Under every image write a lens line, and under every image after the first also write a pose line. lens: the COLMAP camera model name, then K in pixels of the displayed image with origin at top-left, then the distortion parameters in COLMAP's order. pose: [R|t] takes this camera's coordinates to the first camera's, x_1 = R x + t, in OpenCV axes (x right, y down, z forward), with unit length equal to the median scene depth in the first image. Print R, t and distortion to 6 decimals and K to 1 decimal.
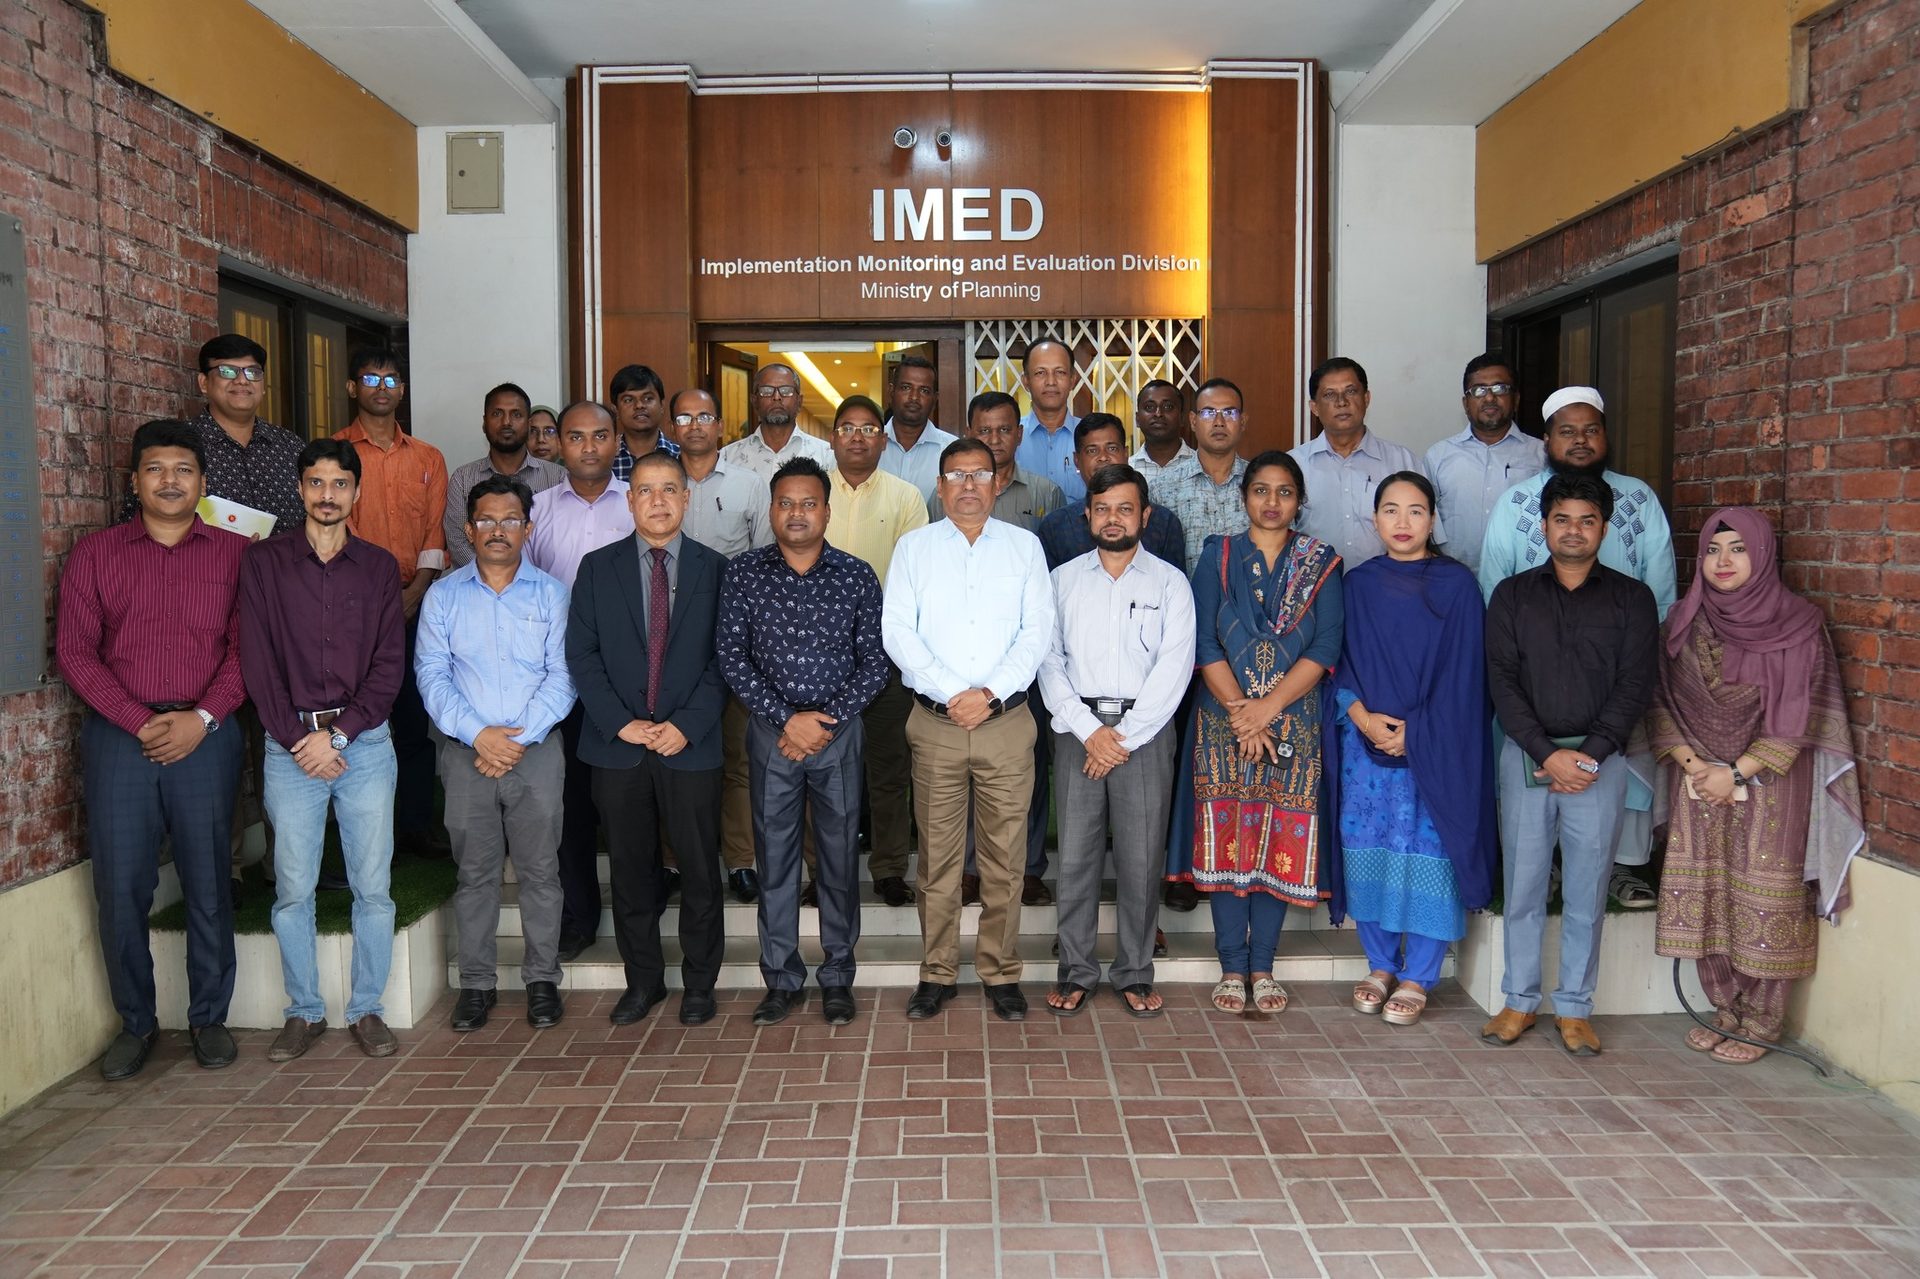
lens RADIAL K [[1536.1, 0, 970.8], [0, 1536.1, 641.1], [0, 0, 1]] dist [-0.127626, 0.139266]
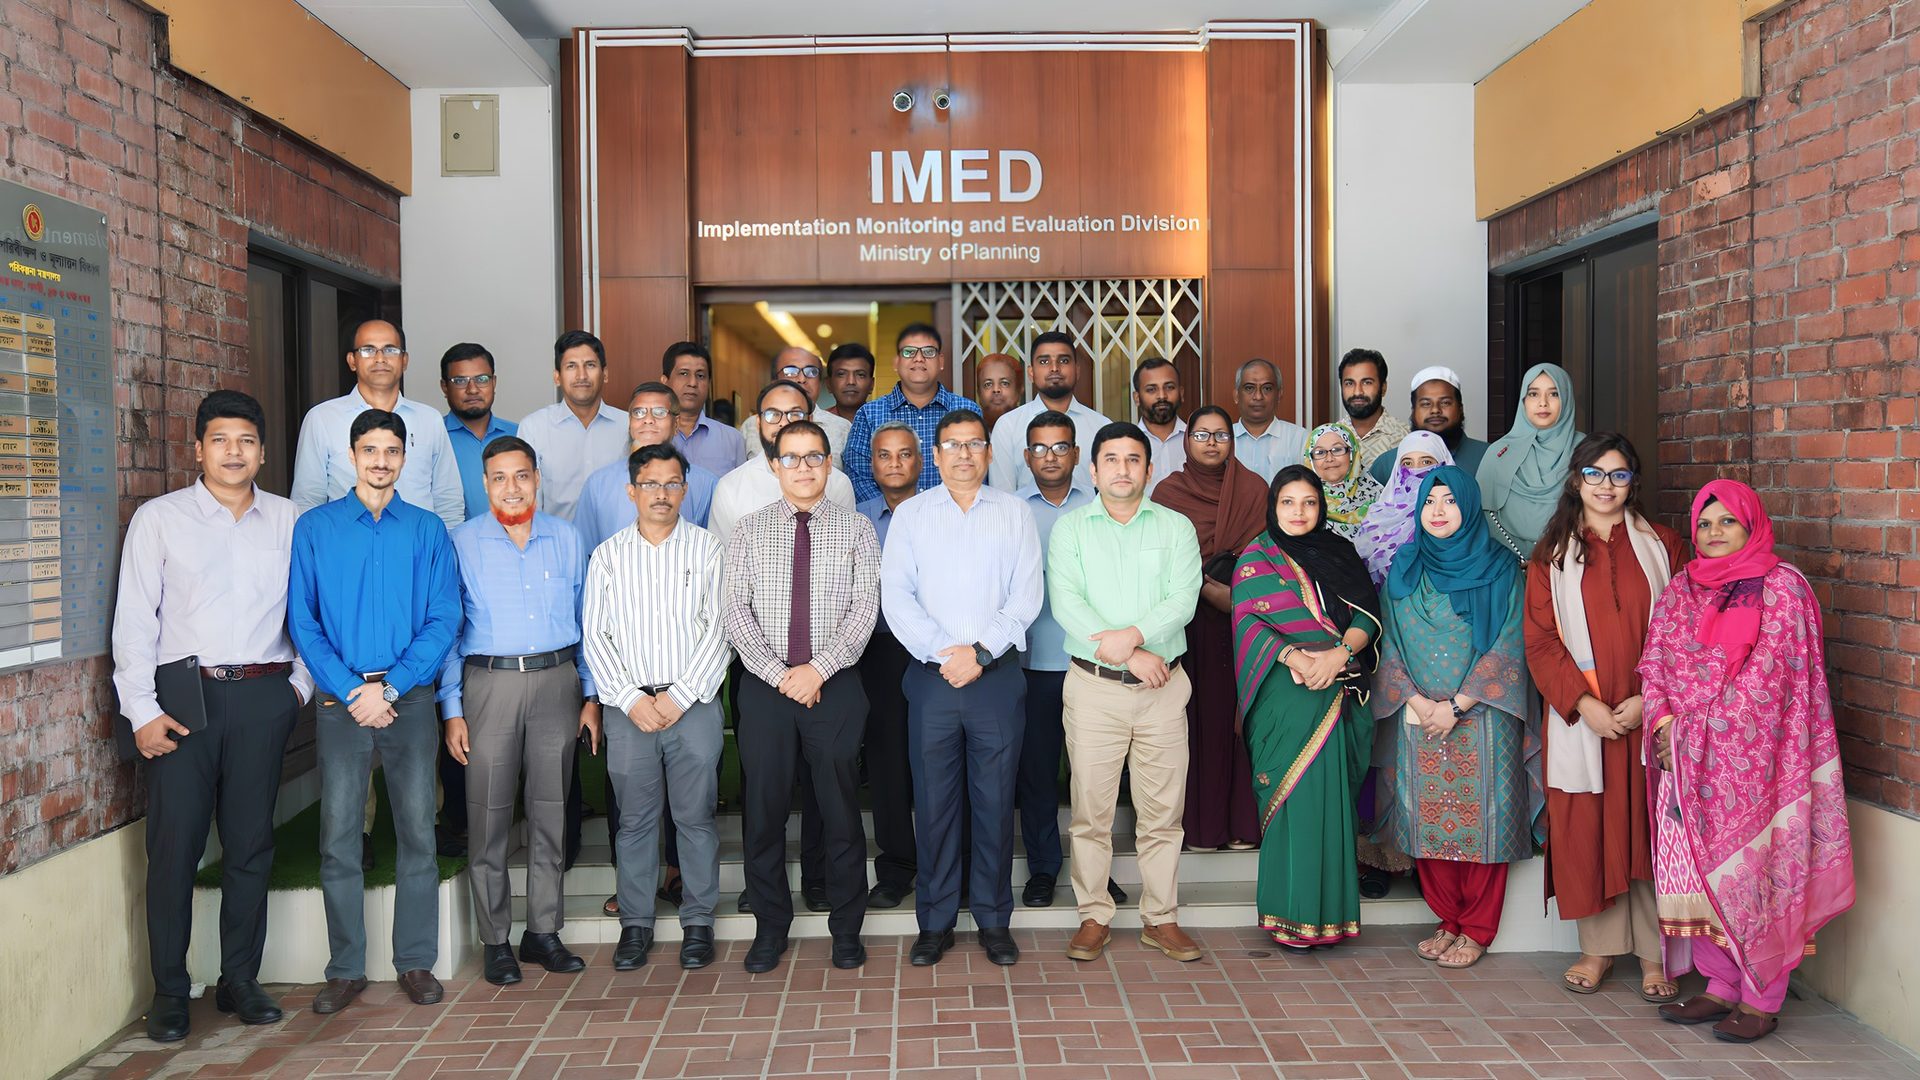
lens RADIAL K [[1834.0, 0, 971.7], [0, 1834.0, 523.9], [0, 0, 1]] dist [-0.077266, 0.171194]
pose [[0.999761, -0.009042, 0.019899, -0.034816], [0.010037, 0.998674, -0.050485, 0.011137], [-0.019416, 0.050673, 0.998527, -0.264845]]
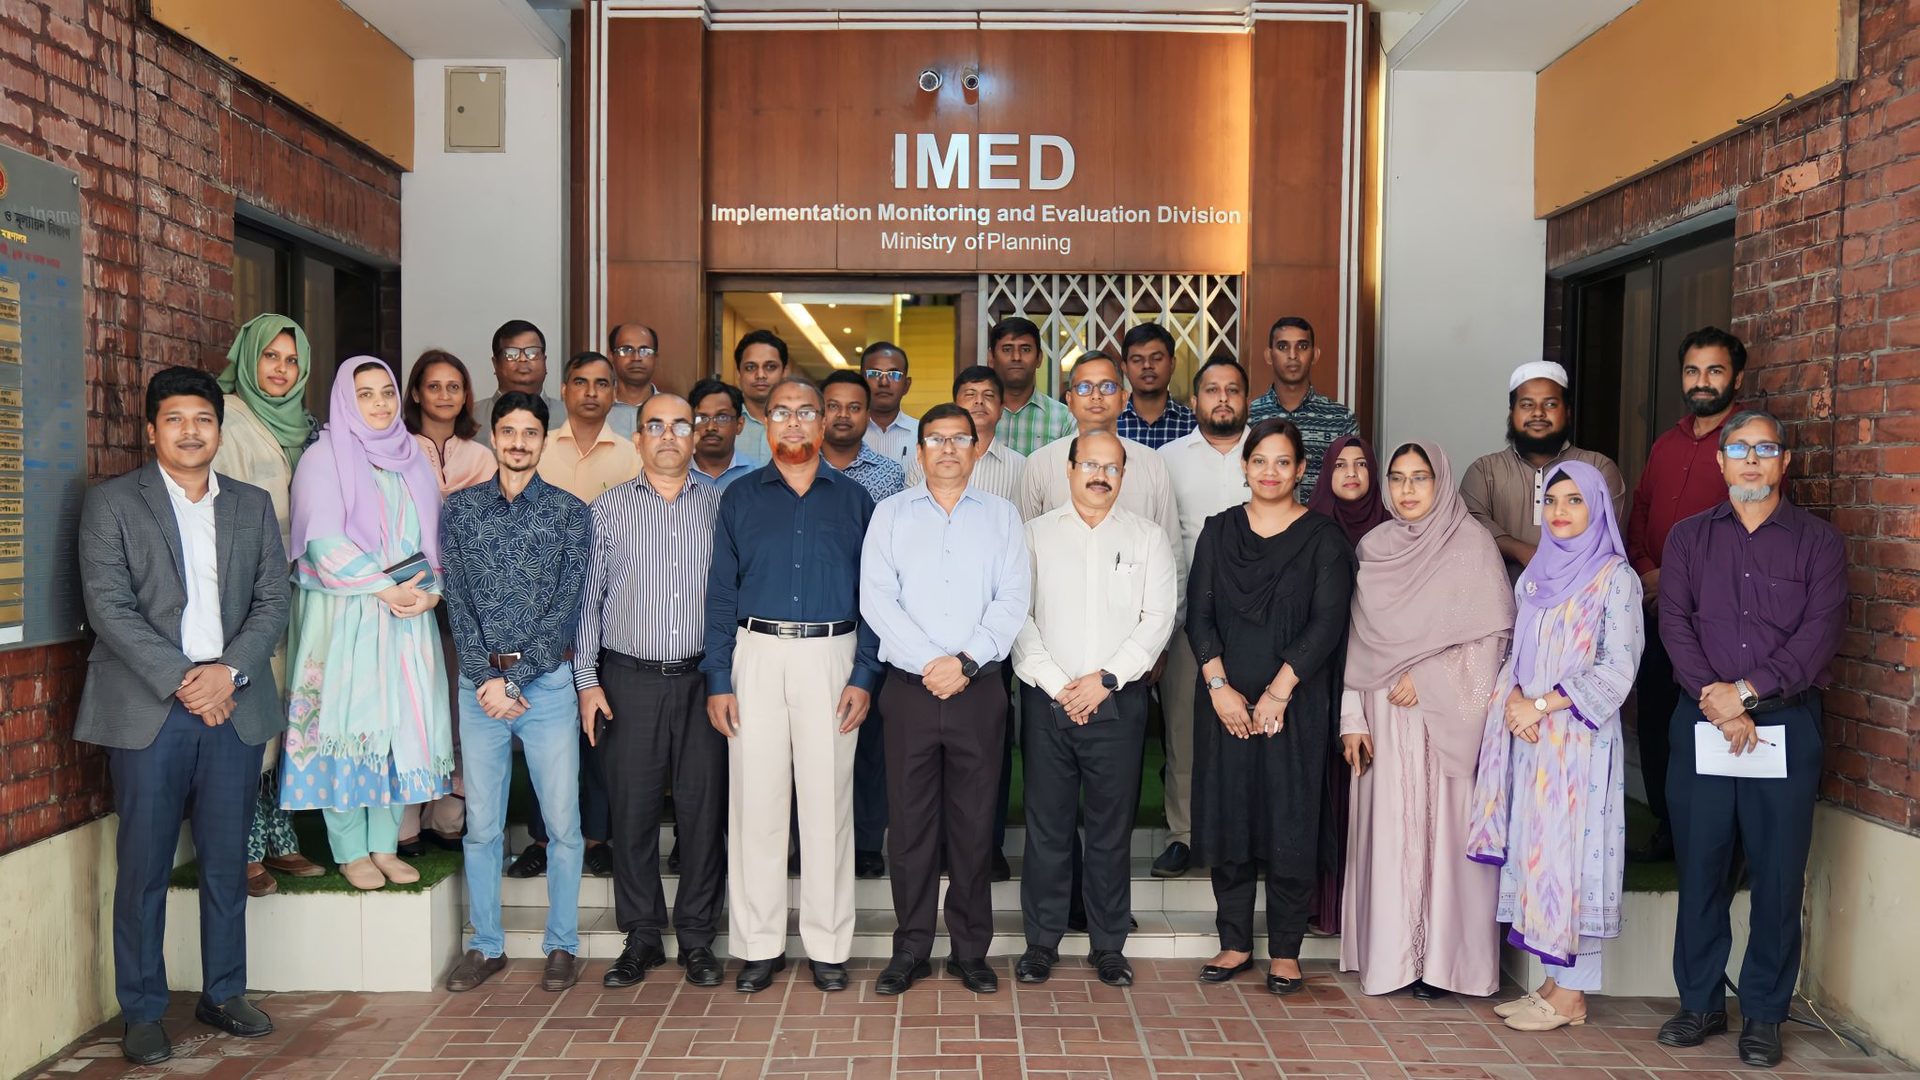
lens RADIAL K [[1851.4, 0, 947.9], [0, 1851.4, 584.4], [0, 0, 1]] dist [-0.086454, 0.166821]
pose [[0.999887, 0.013583, -0.006426, -0.028986], [-0.013741, 0.999588, -0.025195, 0.016588], [0.006081, 0.025280, 0.999662, -0.198568]]
